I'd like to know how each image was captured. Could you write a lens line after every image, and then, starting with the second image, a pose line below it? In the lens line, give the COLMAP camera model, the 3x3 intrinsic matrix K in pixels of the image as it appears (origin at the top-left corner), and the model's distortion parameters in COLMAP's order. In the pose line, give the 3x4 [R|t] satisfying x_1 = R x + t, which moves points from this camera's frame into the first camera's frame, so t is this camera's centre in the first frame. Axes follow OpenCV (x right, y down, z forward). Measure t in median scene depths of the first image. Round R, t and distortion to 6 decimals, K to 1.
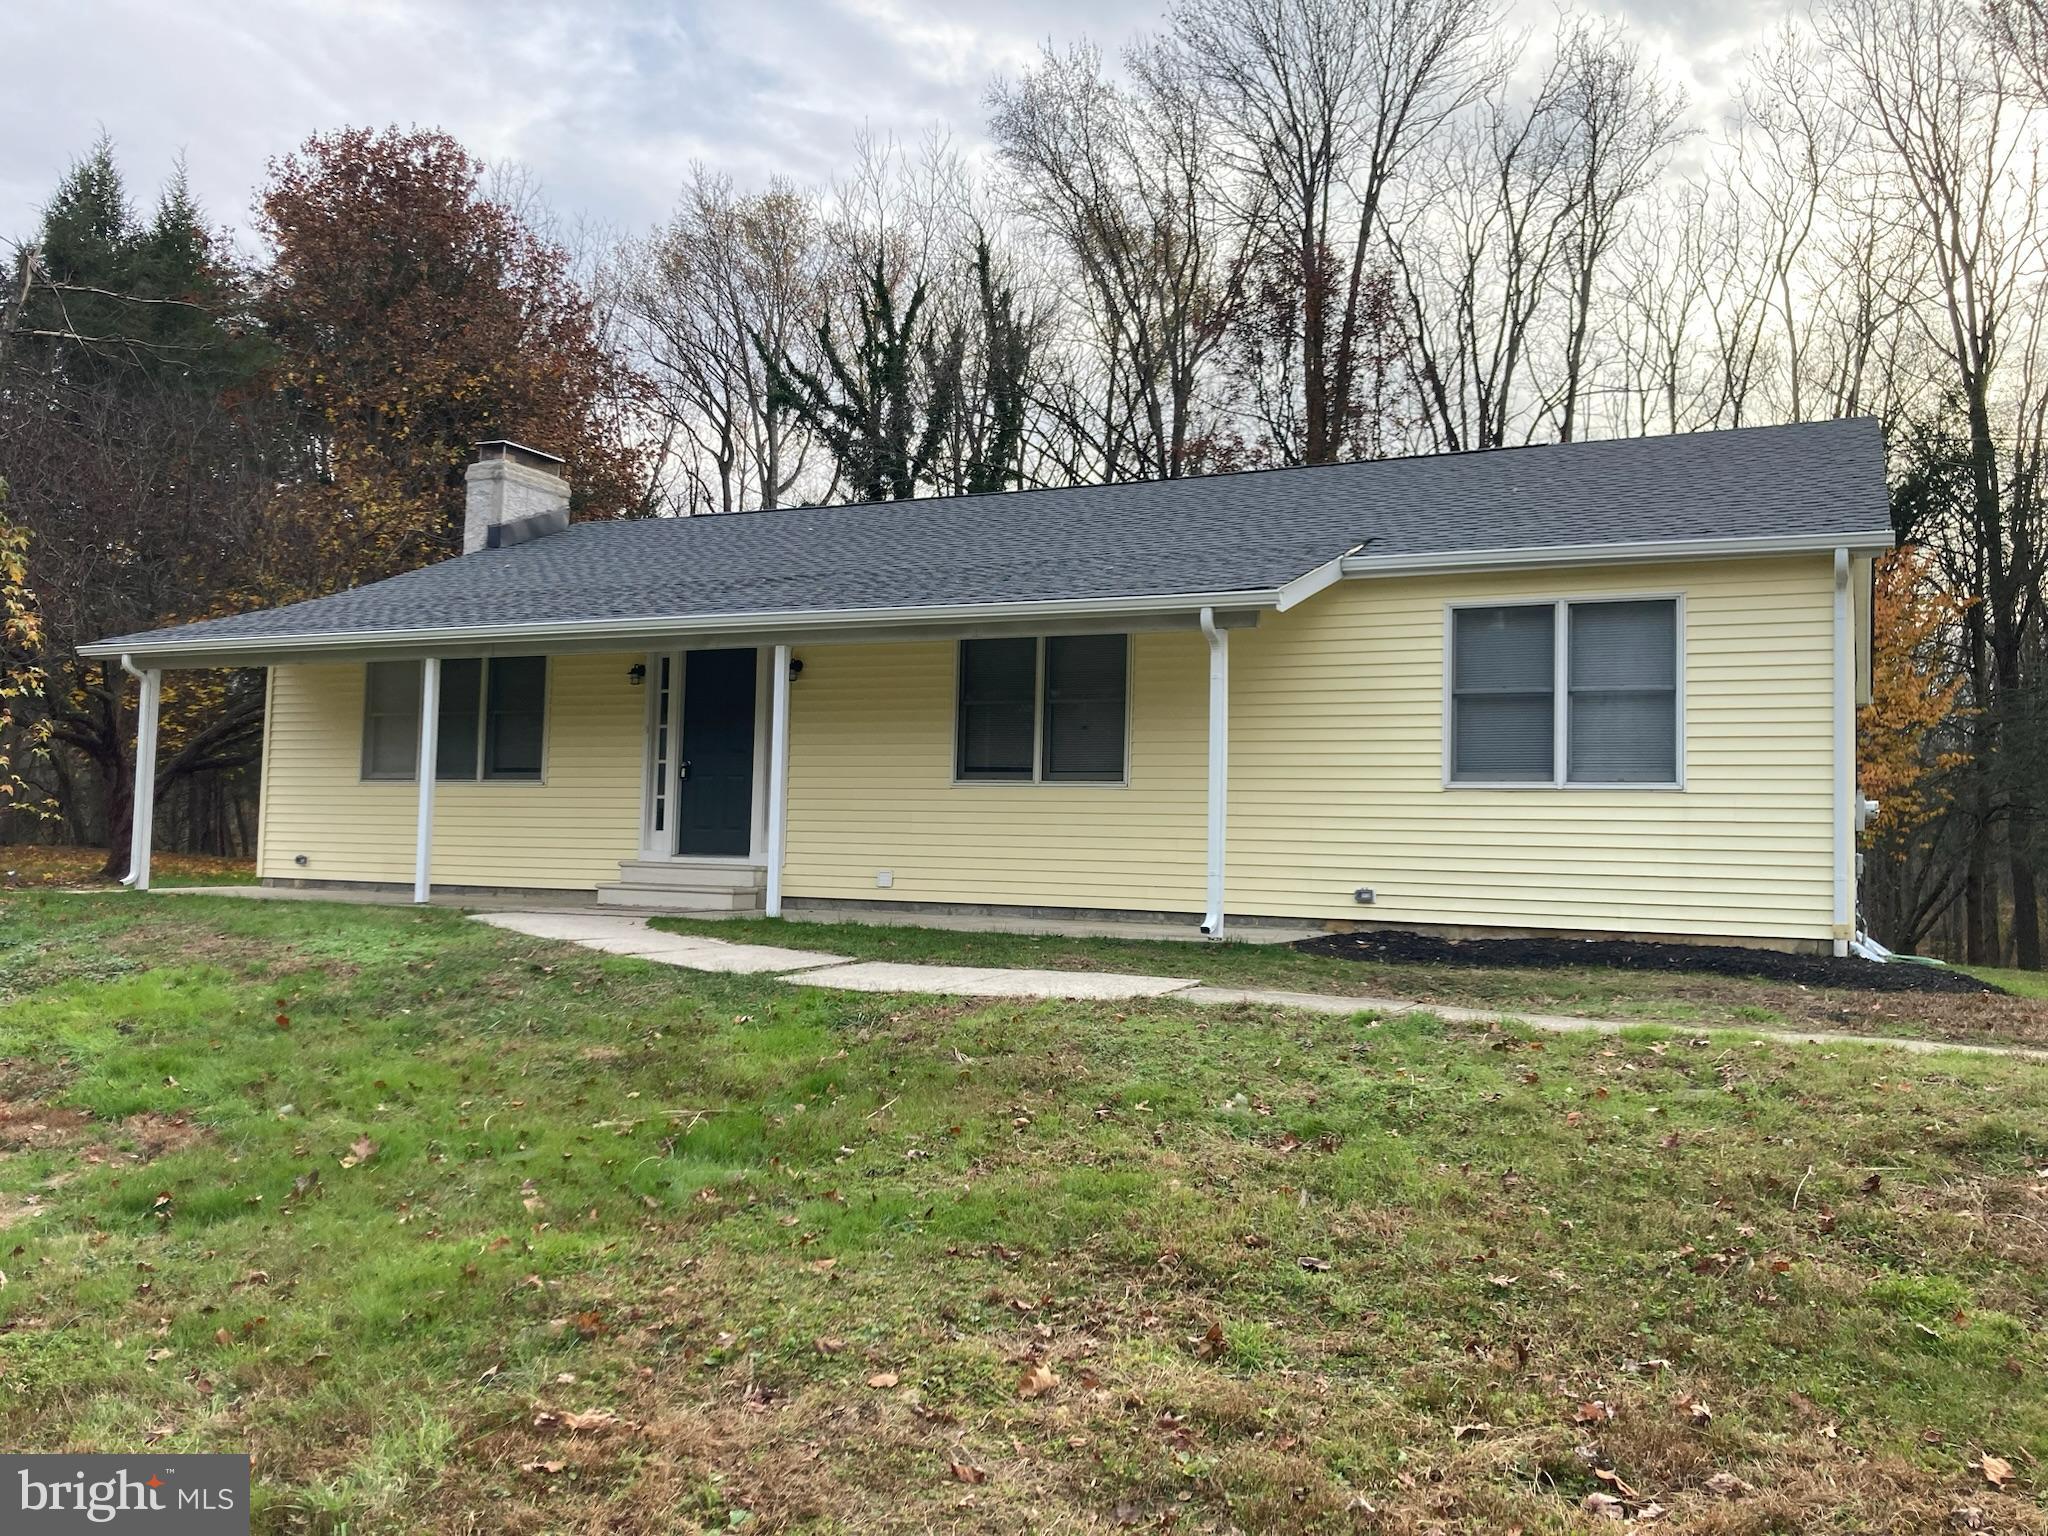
lens RADIAL K [[1686.7, 0, 1011.4], [0, 1686.7, 755.3], [0, 0, 1]] dist [0.039268, -0.020897]
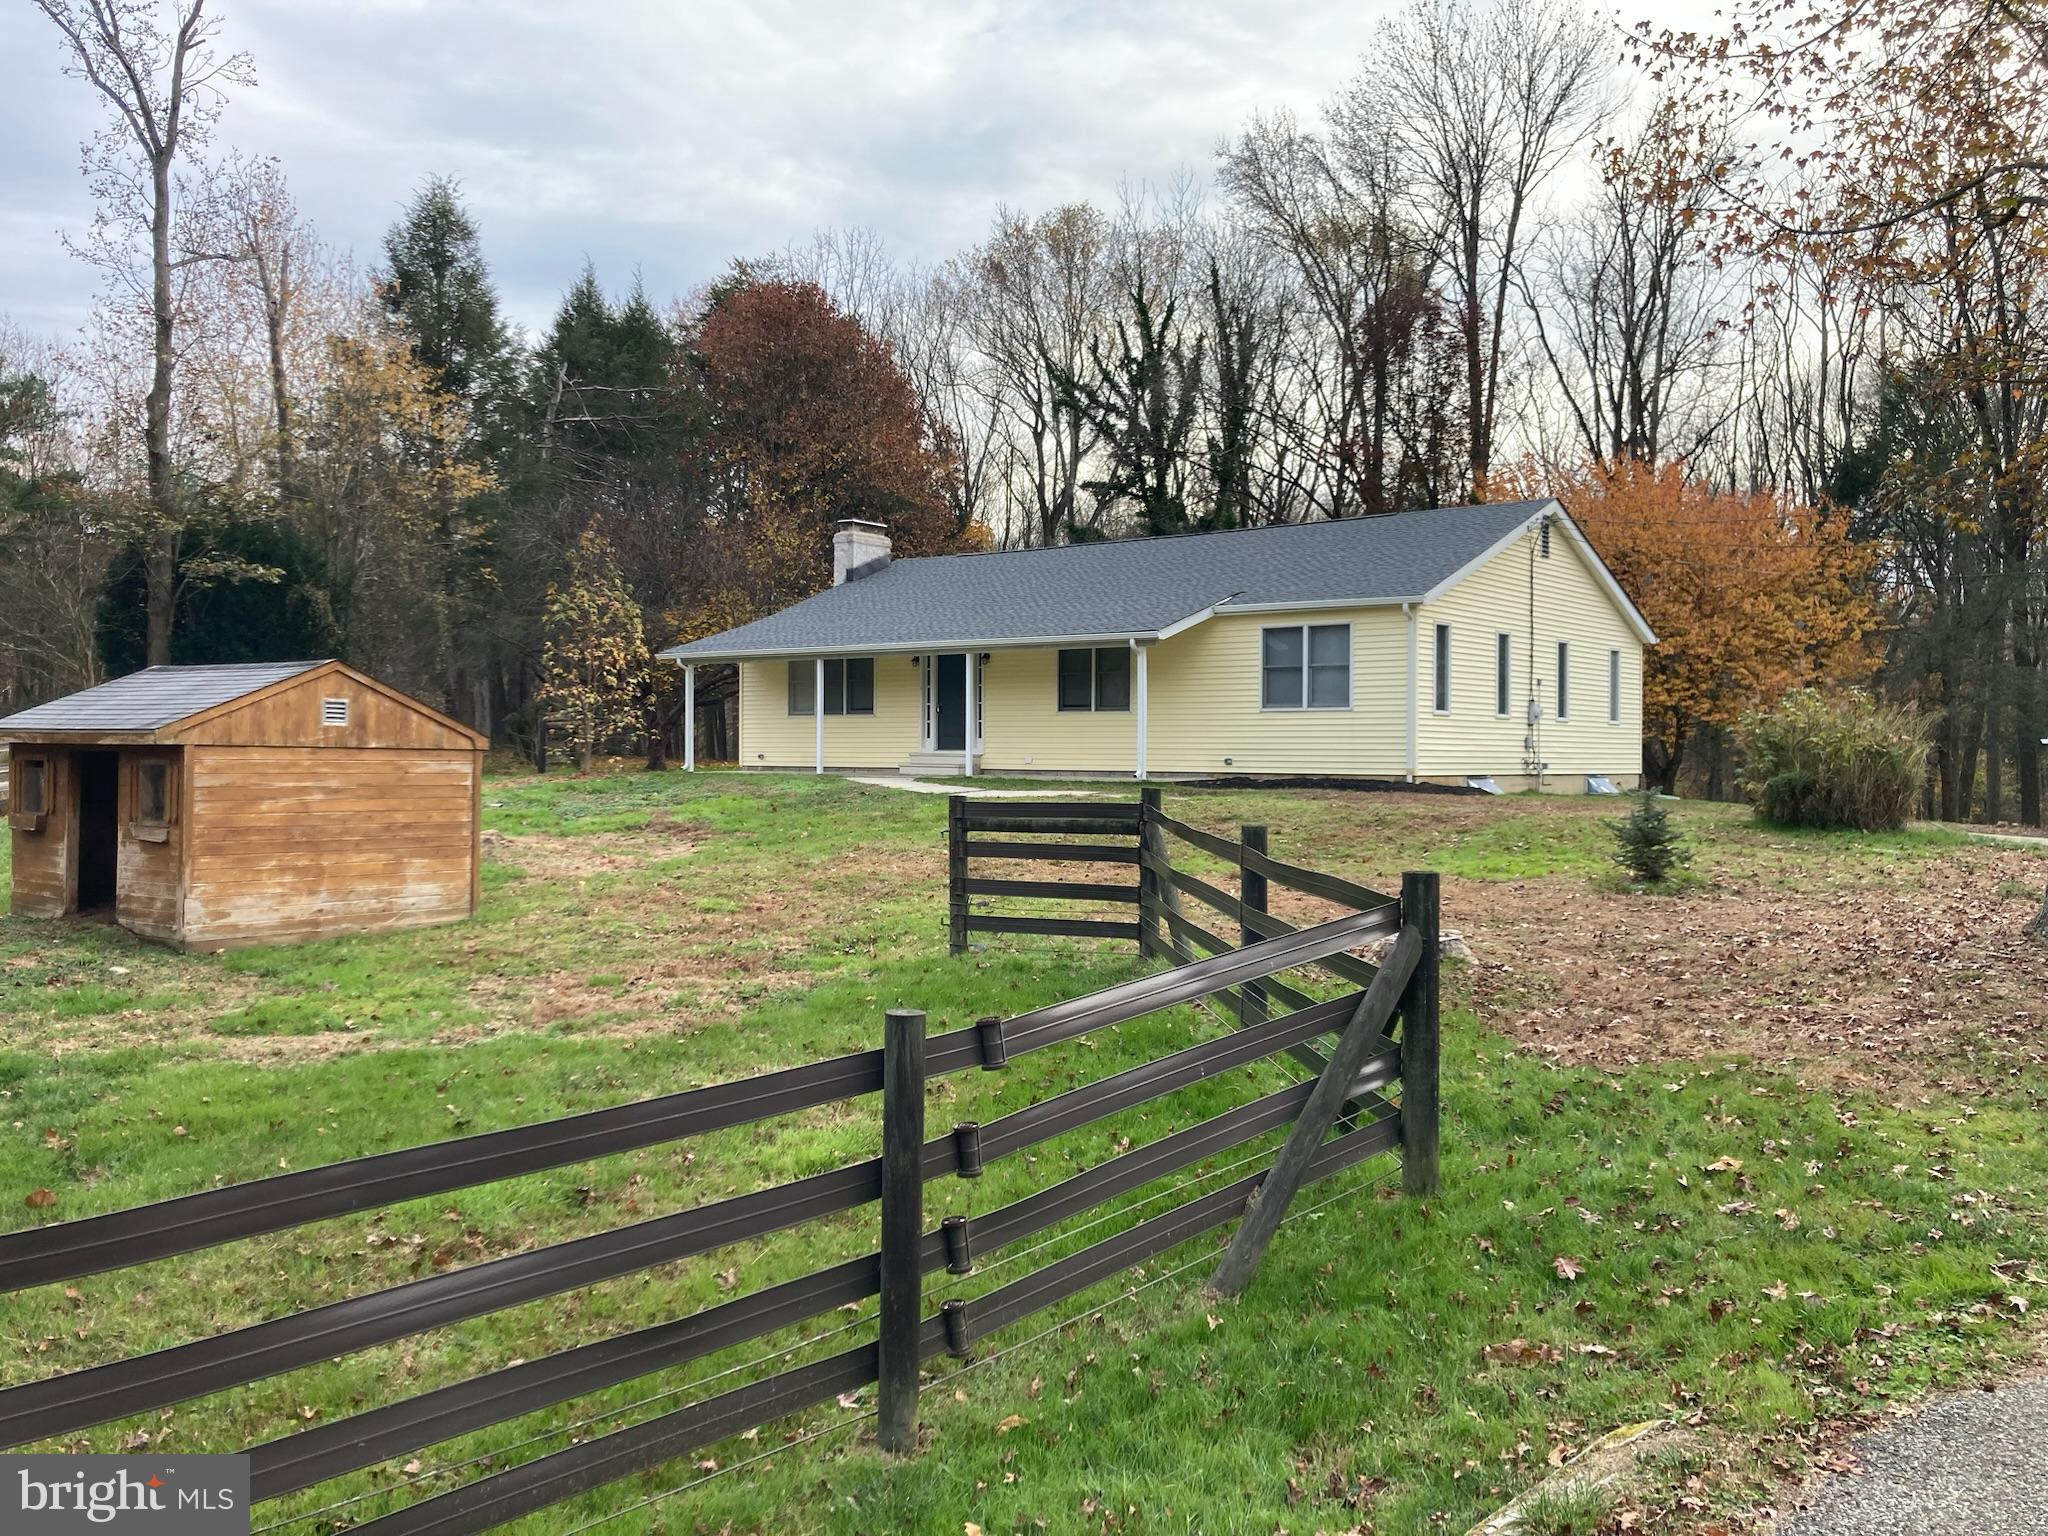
lens RADIAL K [[1686.7, 0, 1029.4], [0, 1686.7, 762.2], [0, 0, 1]] dist [0.039268, -0.020897]
pose [[0.977772, -0.022257, -0.208485, 0.303526], [0.035990, 0.997408, 0.062310, -0.044484], [0.206557, -0.068428, 0.976039, -0.876235]]
